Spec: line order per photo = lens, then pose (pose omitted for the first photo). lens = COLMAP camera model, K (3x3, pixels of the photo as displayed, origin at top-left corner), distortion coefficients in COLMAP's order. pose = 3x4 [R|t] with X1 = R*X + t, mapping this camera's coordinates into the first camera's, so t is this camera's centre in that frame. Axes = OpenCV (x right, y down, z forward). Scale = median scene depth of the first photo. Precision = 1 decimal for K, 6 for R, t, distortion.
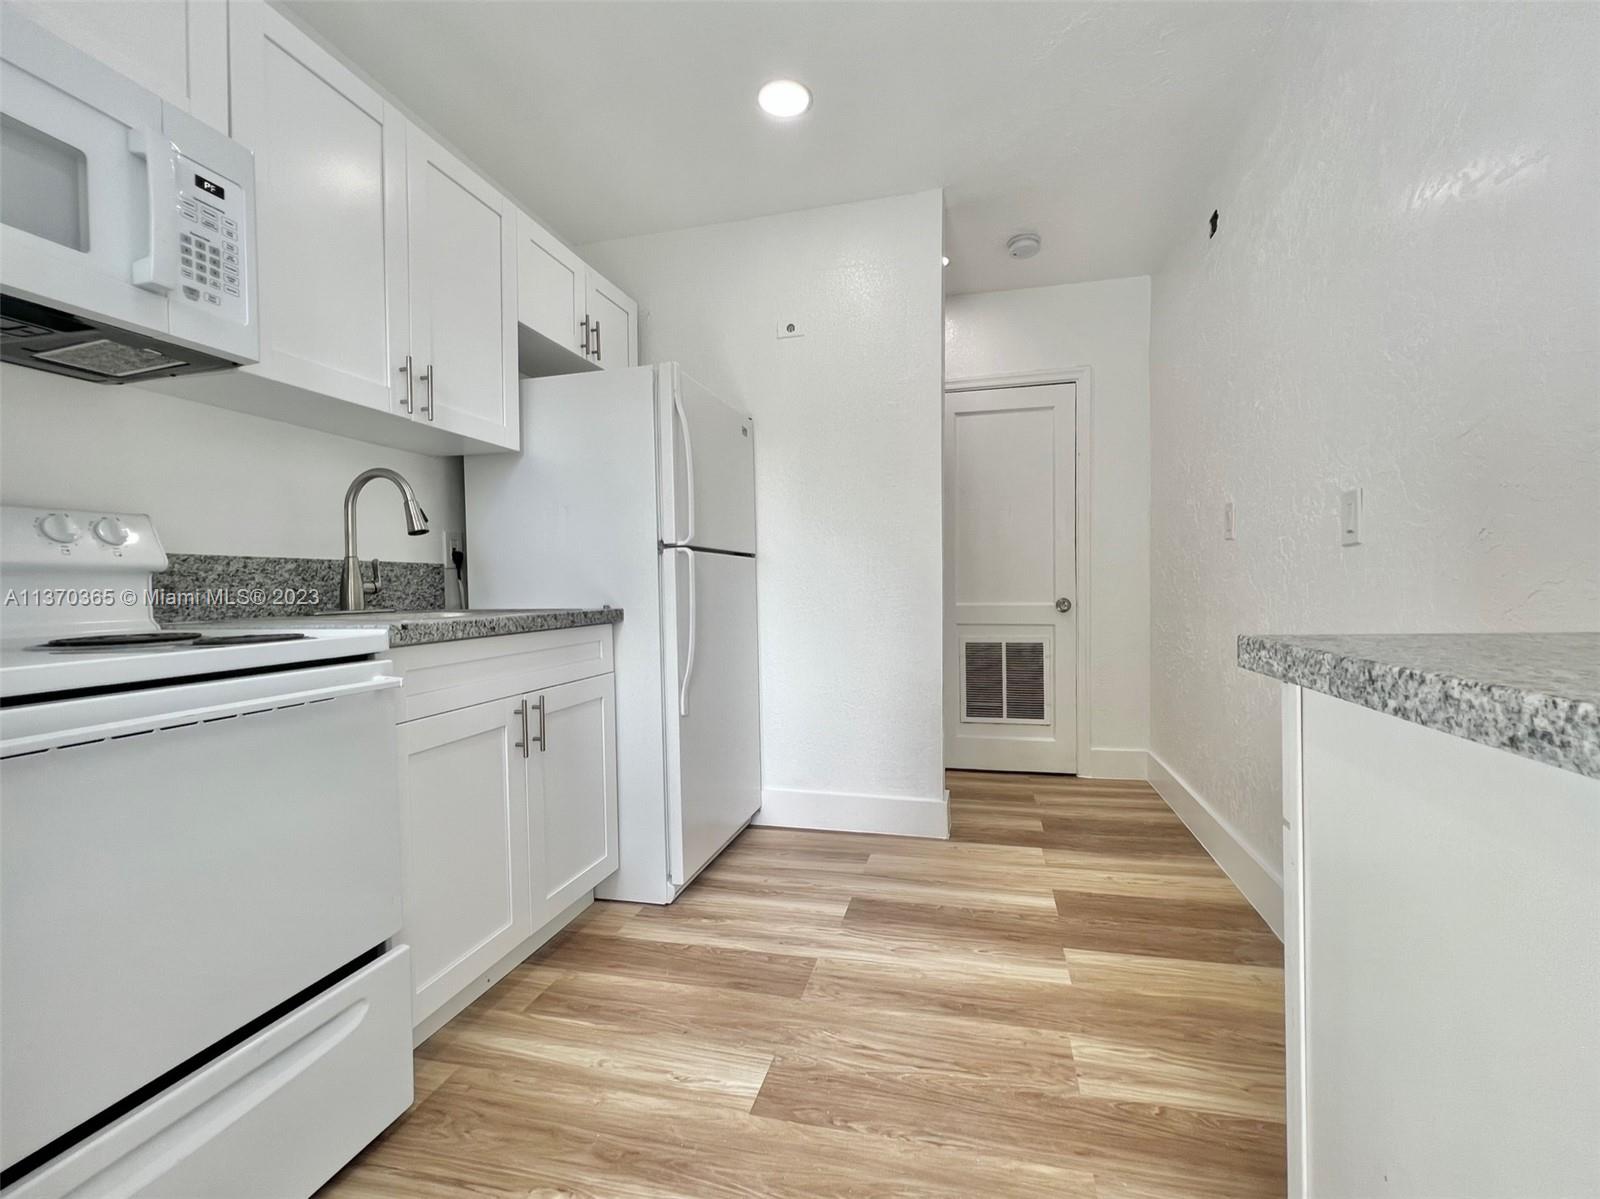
lens RADIAL K [[732.6, 0, 800.0], [0, 732.6, 599.5], [0, 0, 1]] dist [0.002040, 0.000348]
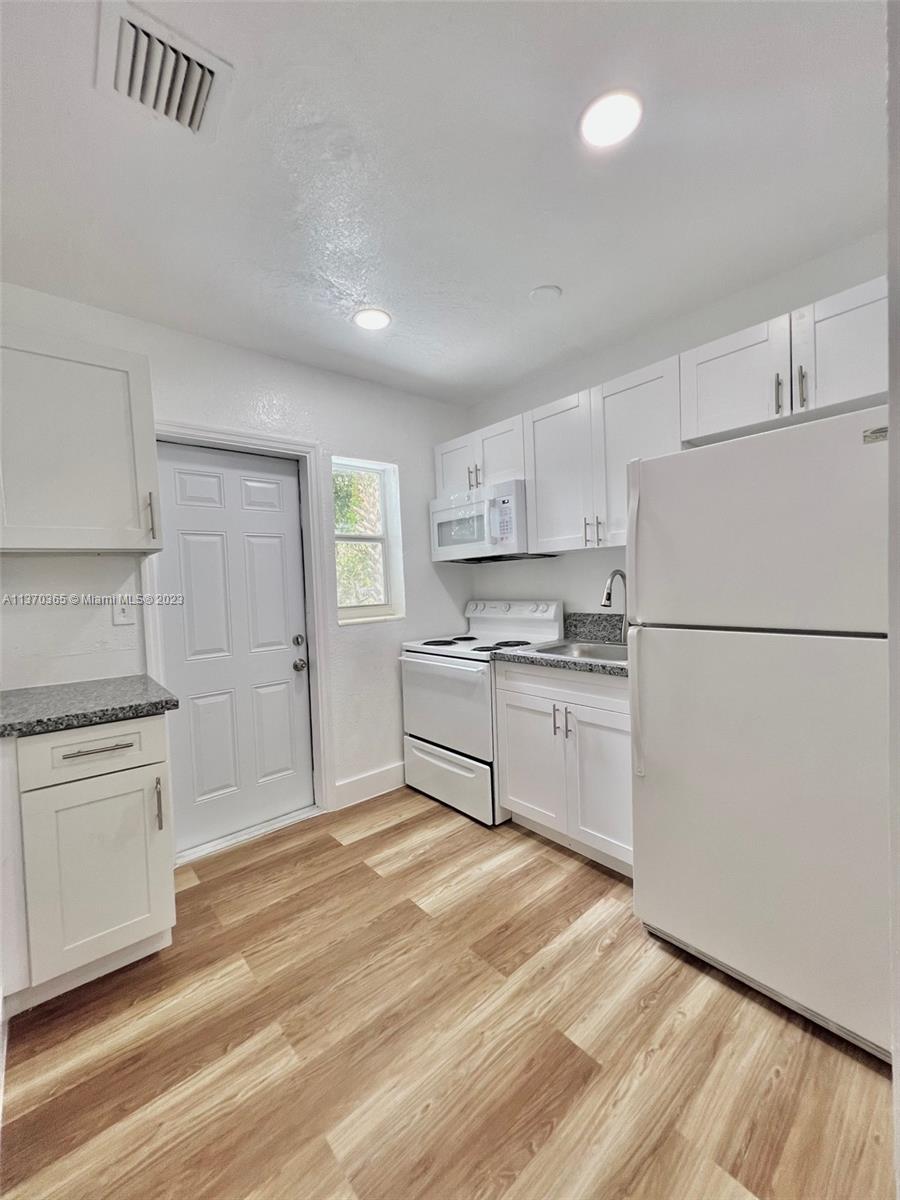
lens RADIAL K [[476.8, 0, 450.0], [0, 476.8, 600.0], [0, 0, 1]] dist [0.000521, 0.000010]
pose [[-0.590045, 0.065433, -0.804715, 0.763972], [0.034661, 0.997844, 0.055722, -0.209832], [0.806626, 0.004986, -0.591041, 1.566815]]
